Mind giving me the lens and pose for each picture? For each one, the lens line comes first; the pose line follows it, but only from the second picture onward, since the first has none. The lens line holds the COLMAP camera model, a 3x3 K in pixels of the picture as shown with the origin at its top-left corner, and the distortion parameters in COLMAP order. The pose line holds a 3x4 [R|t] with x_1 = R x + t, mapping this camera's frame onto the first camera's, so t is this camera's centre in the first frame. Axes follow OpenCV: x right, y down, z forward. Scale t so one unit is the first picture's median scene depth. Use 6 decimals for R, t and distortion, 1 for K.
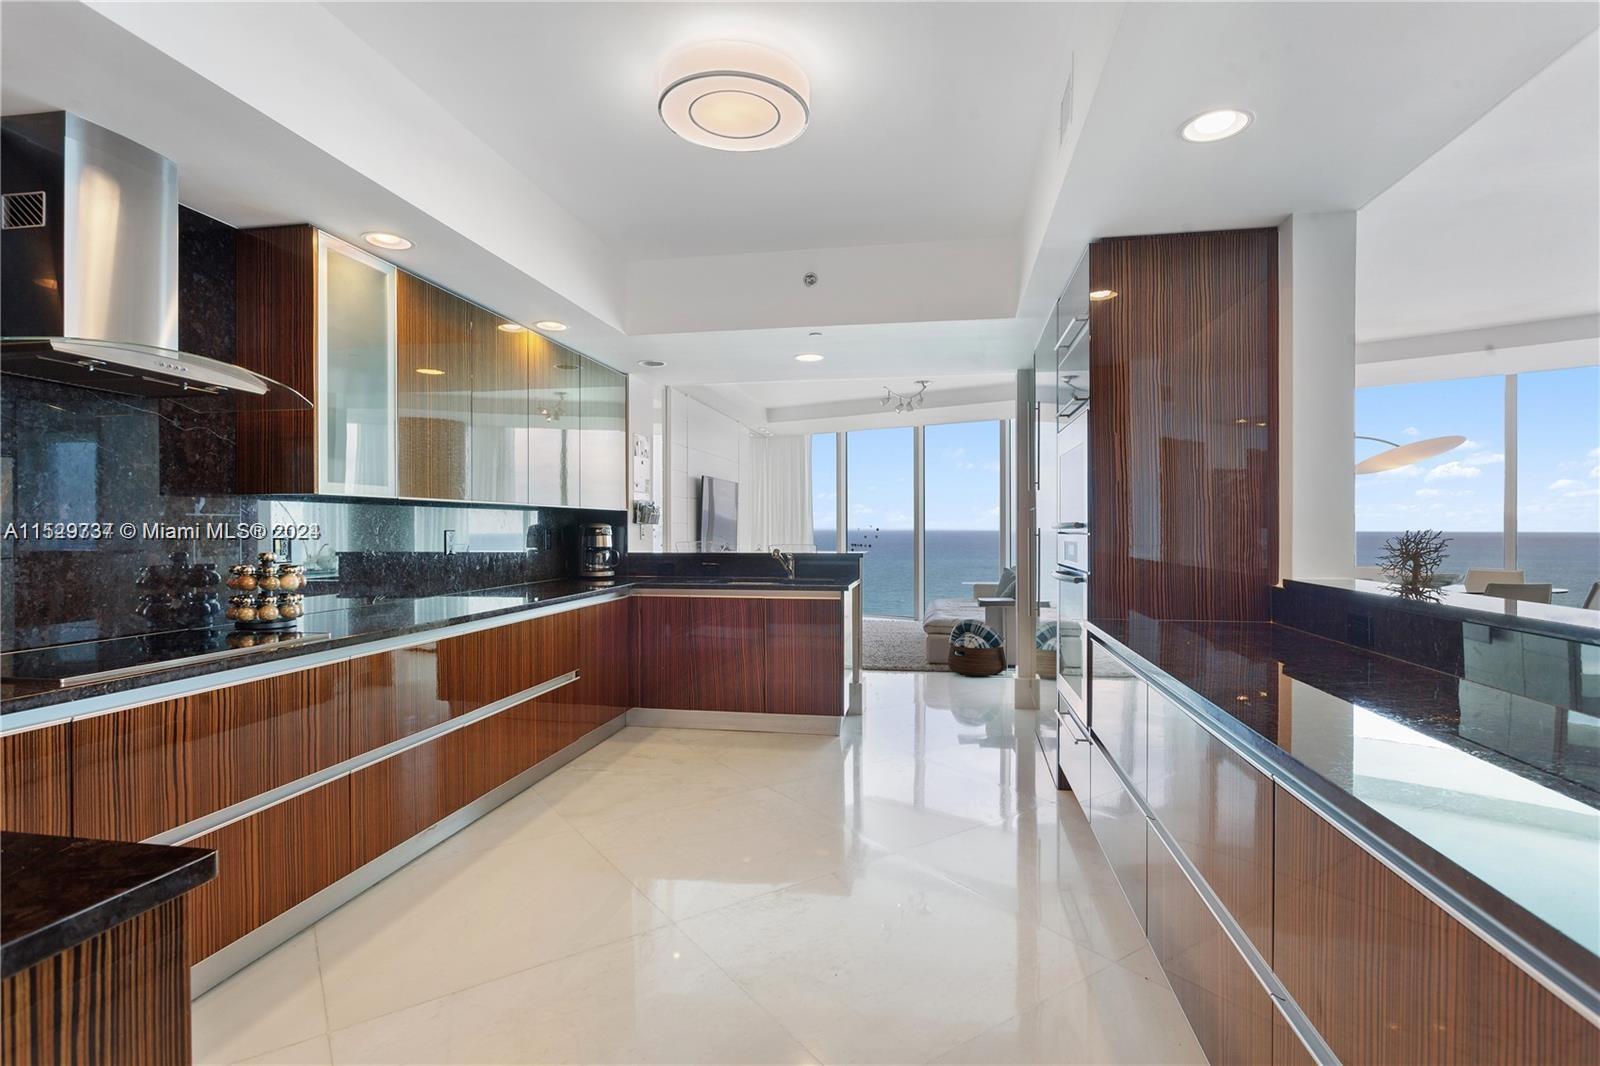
lens RADIAL K [[782.1, 0, 806.0], [0, 782.1, 536.8], [0, 0, 1]] dist [-0.004440, -0.000610]
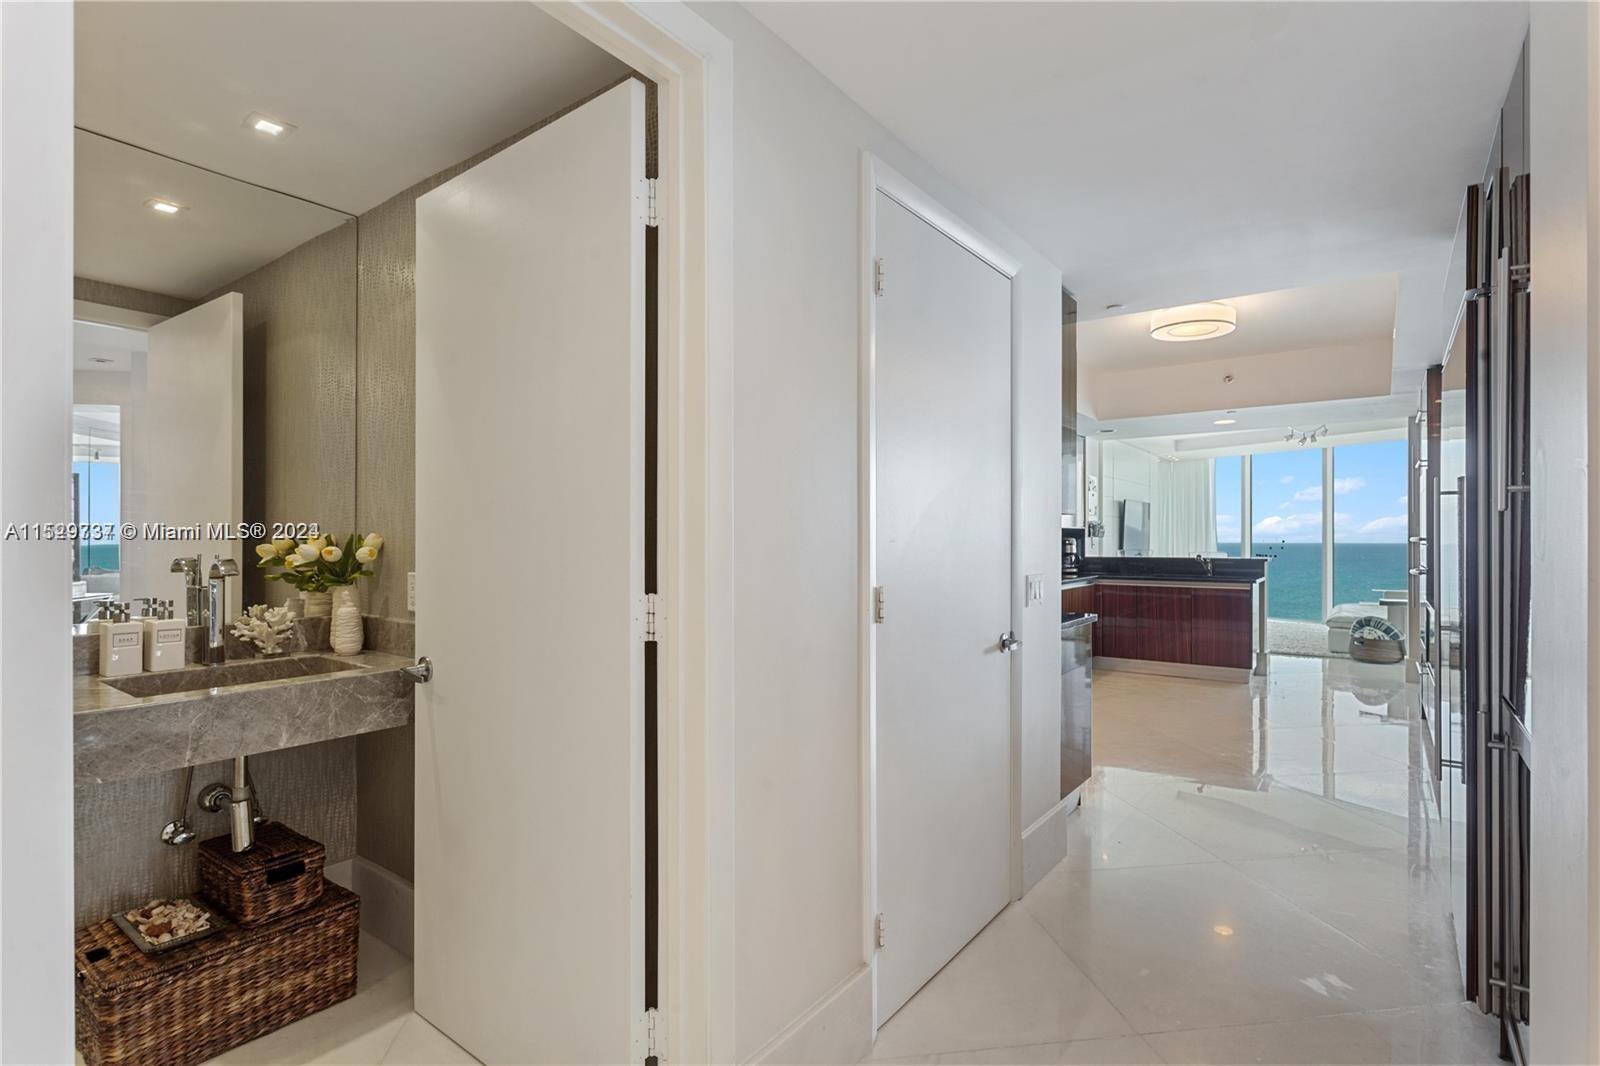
lens RADIAL K [[782.1, 0, 806.0], [0, 782.1, 536.8], [0, 0, 1]] dist [-0.004440, -0.000610]
pose [[0.894616, -0.000094, -0.446837, -0.032339], [-0.004879, 0.999938, -0.009977, -0.000140], [0.446810, 0.011106, 0.894560, -0.482267]]
